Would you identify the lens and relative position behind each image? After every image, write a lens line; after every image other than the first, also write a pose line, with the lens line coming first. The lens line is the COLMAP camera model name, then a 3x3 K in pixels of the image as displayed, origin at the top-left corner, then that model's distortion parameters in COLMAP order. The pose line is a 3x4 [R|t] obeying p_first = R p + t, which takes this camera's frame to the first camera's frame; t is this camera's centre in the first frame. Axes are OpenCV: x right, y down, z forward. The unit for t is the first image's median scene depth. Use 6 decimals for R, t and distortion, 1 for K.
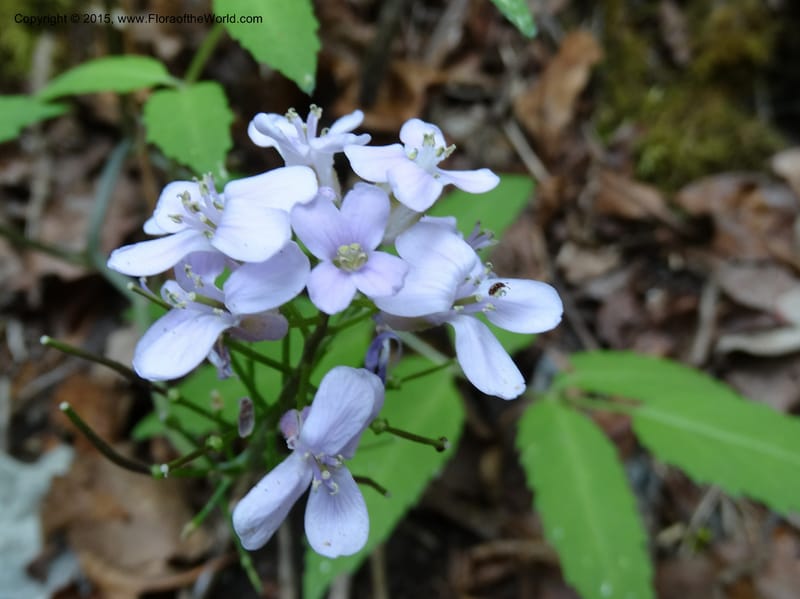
lens RADIAL K [[867.9, 0, 400.0], [0, 867.9, 299.5], [0, 0, 1]] dist [0.006478, 0.007108]
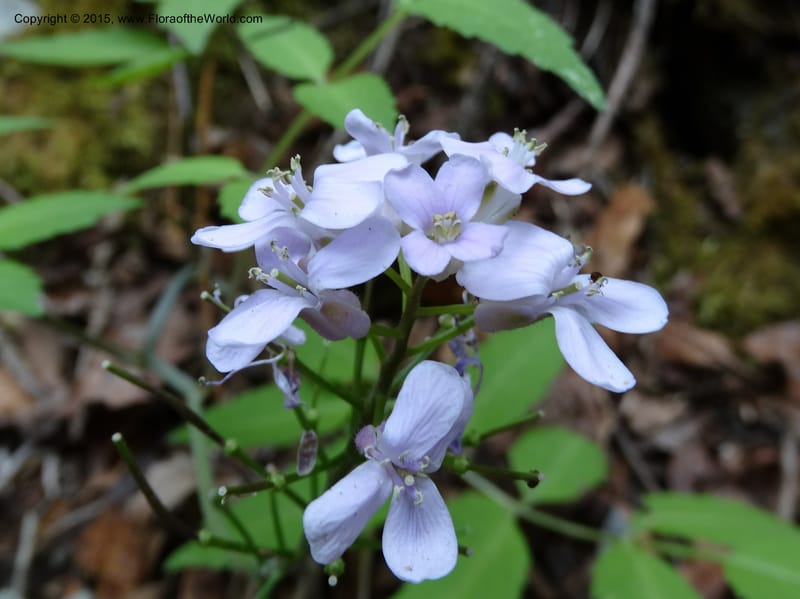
lens RADIAL K [[867.1, 0, 399.7], [0, 867.1, 204.7], [0, 0, 1]] dist [0.004955, 0.005308]
pose [[0.998502, 0.013932, -0.052905, -0.047396], [-0.030017, 0.947993, -0.316873, 0.194382], [0.045739, 0.317986, 0.946991, 0.075075]]
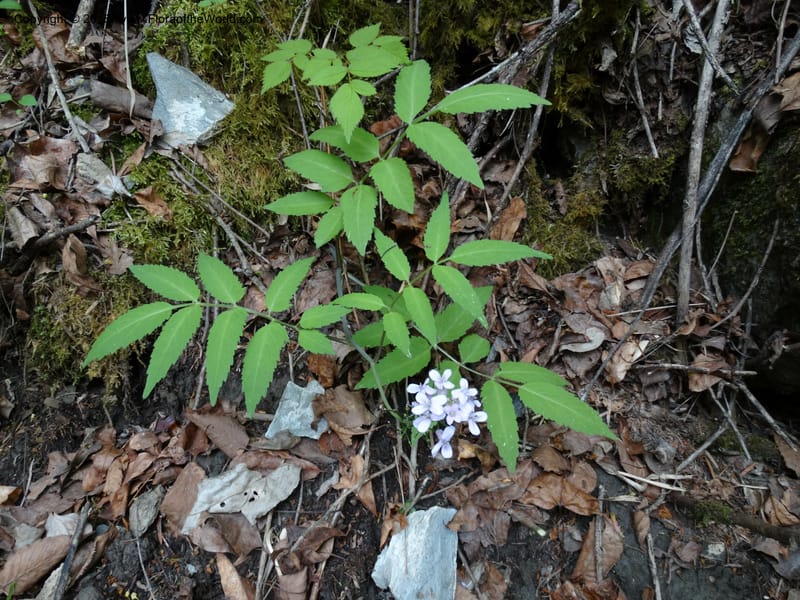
lens RADIAL K [[608.4, 0, 400.0], [0, 608.4, 300.0], [0, 0, 1]] dist [0.030727, -0.001842]
pose [[0.999278, 0.037467, -0.006244, -0.352597], [-0.035797, 0.983908, 0.175053, -1.302452], [0.012703, -0.174703, 0.984539, -2.588179]]
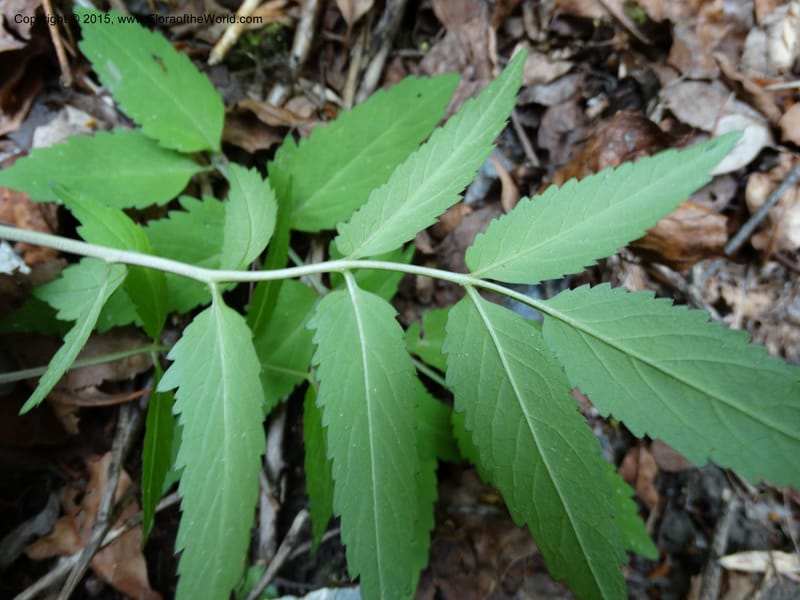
lens RADIAL K [[569.9, 0, 400.0], [0, 569.9, 300.0], [0, 0, 1]] dist [-0.001610, -0.001354]
pose [[0.997231, 0.034981, 0.065631, 0.088479], [-0.058817, 0.911031, 0.408121, -0.205087], [-0.045515, -0.410851, 0.910566, 1.098088]]
